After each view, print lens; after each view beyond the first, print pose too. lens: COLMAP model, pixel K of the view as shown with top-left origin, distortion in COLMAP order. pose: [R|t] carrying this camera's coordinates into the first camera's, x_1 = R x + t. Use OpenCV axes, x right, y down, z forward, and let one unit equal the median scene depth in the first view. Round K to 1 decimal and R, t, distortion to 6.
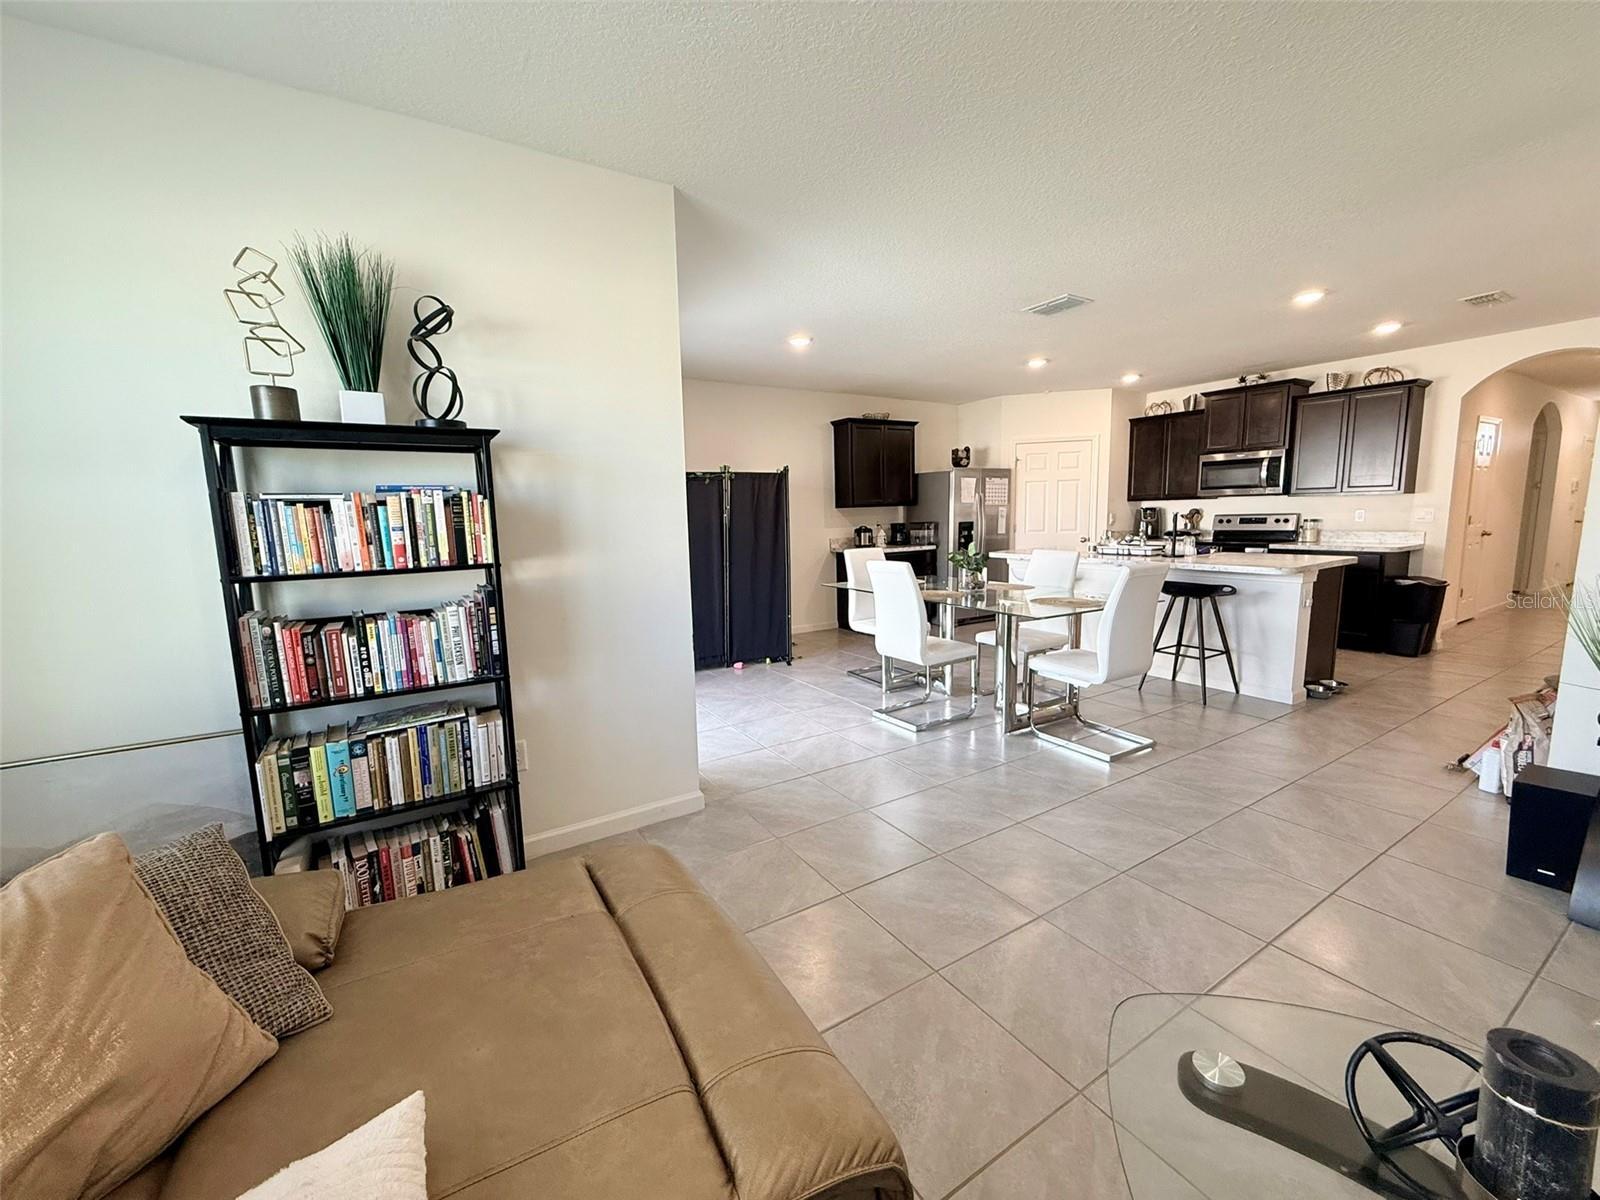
lens RADIAL K [[639.6, 0, 795.9], [0, 639.6, 597.1], [0, 0, 1]] dist [0.000145, 0.000439]
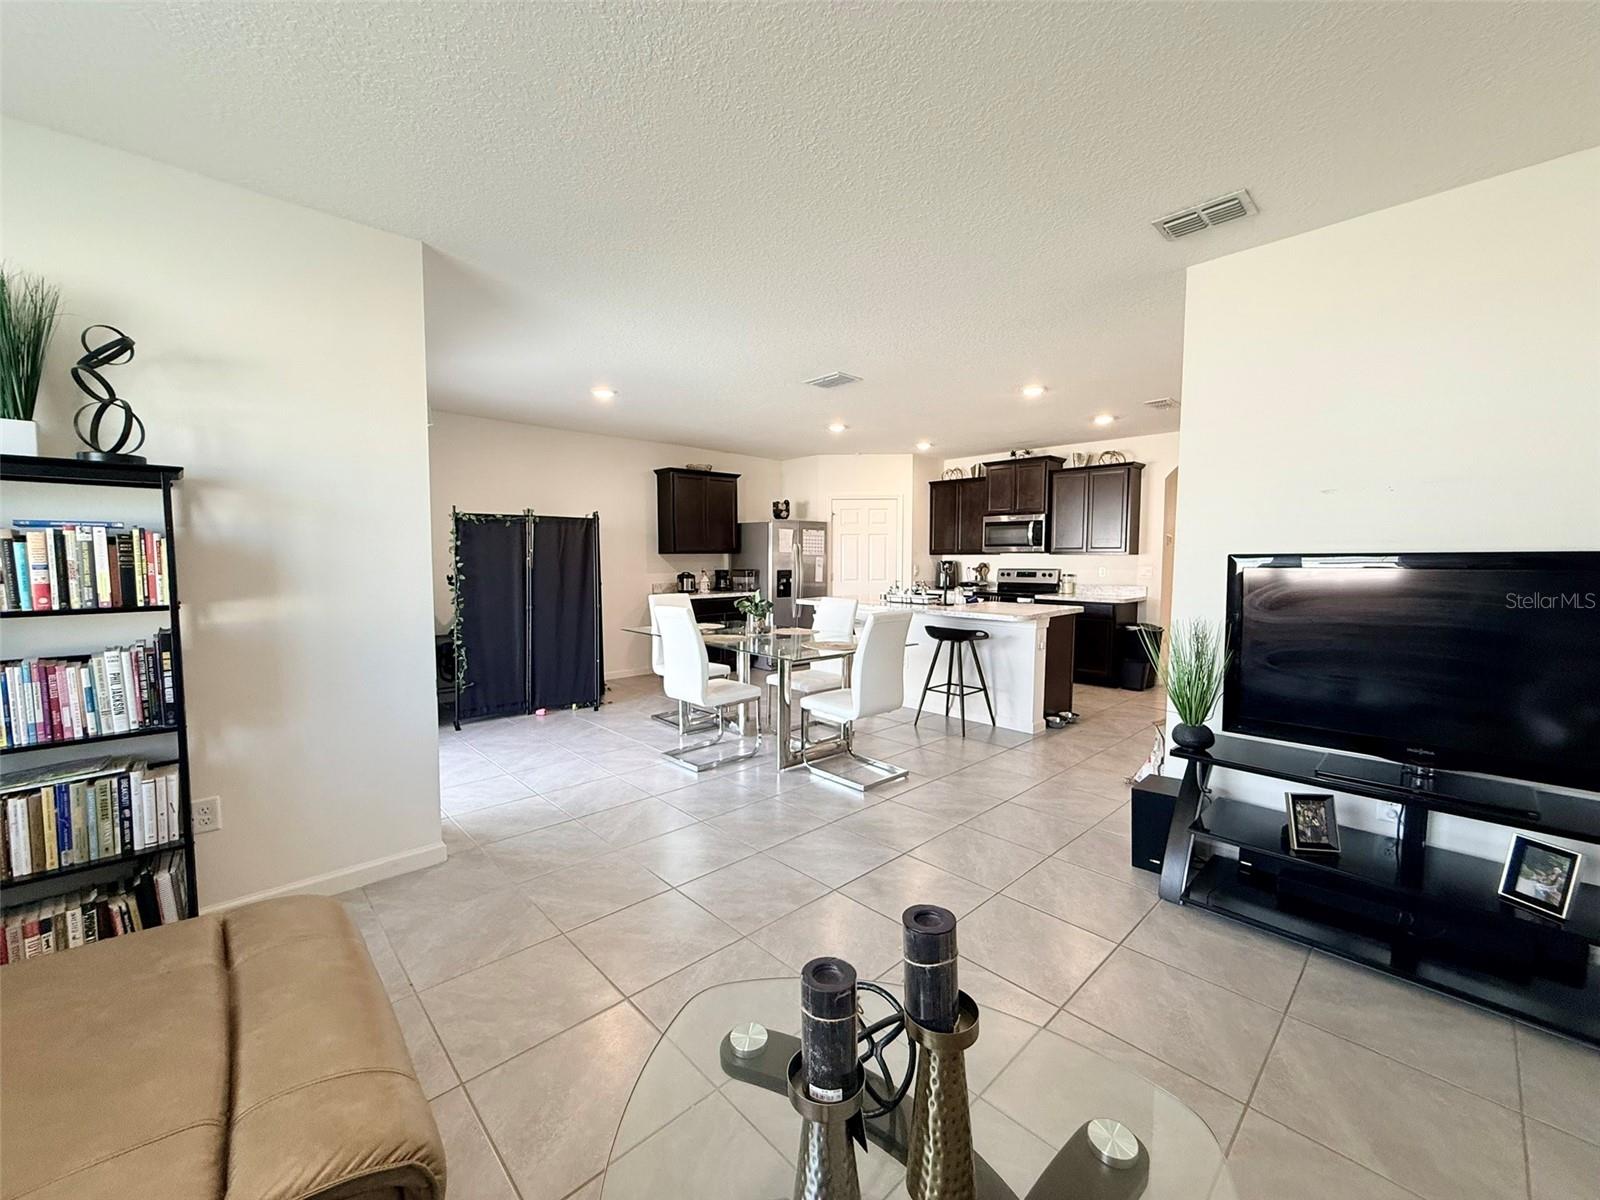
lens RADIAL K [[639.6, 0, 796.0], [0, 639.6, 597.8], [0, 0, 1]] dist [0.000145, 0.000439]
pose [[0.978903, 0.012000, 0.203974, 0.100707], [0.002187, 0.997601, -0.069187, 0.001348], [-0.204315, 0.068174, 0.976528, -0.047209]]
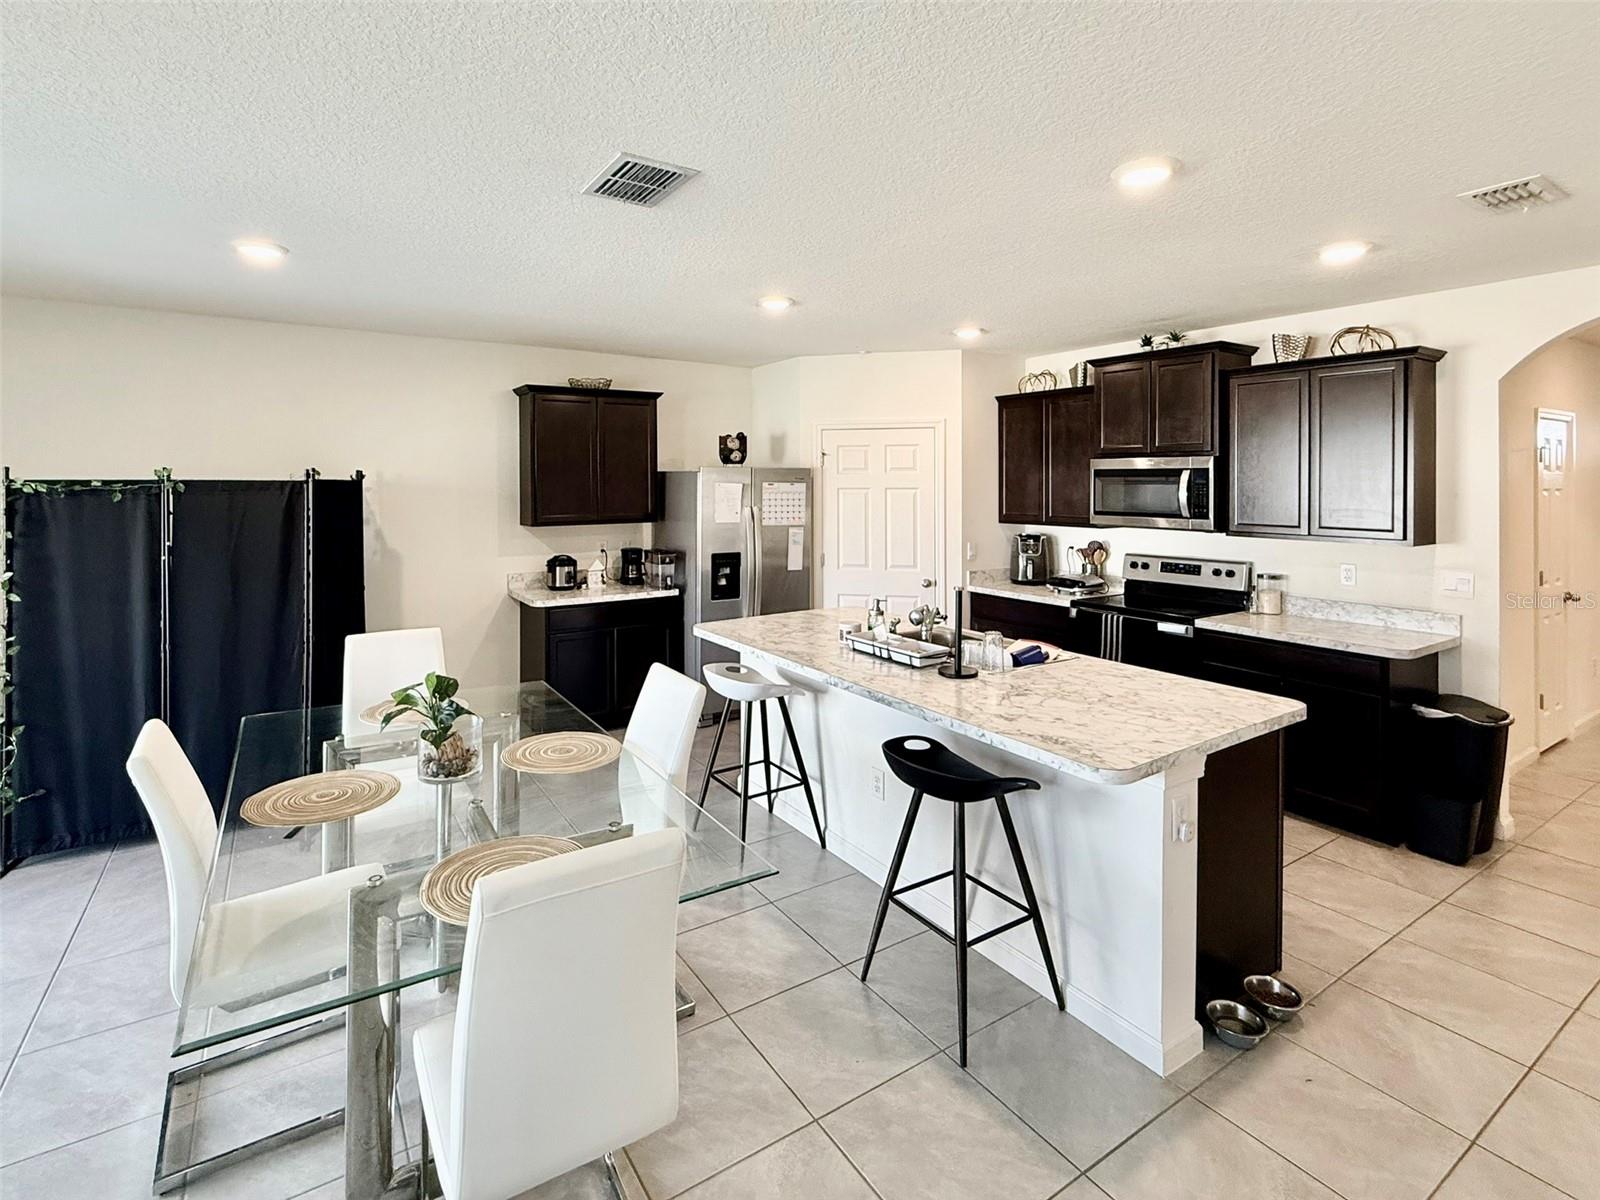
lens RADIAL K [[763.0, 0, 752.5], [0, 763.0, 482.4], [0, 0, 1]] dist [-0.001336, 0.001057]
pose [[0.999695, 0.024687, -0.000067, 0.416891], [-0.024479, 0.990945, -0.132018, -0.127869], [-0.003193, 0.131980, 0.991247, 0.377010]]
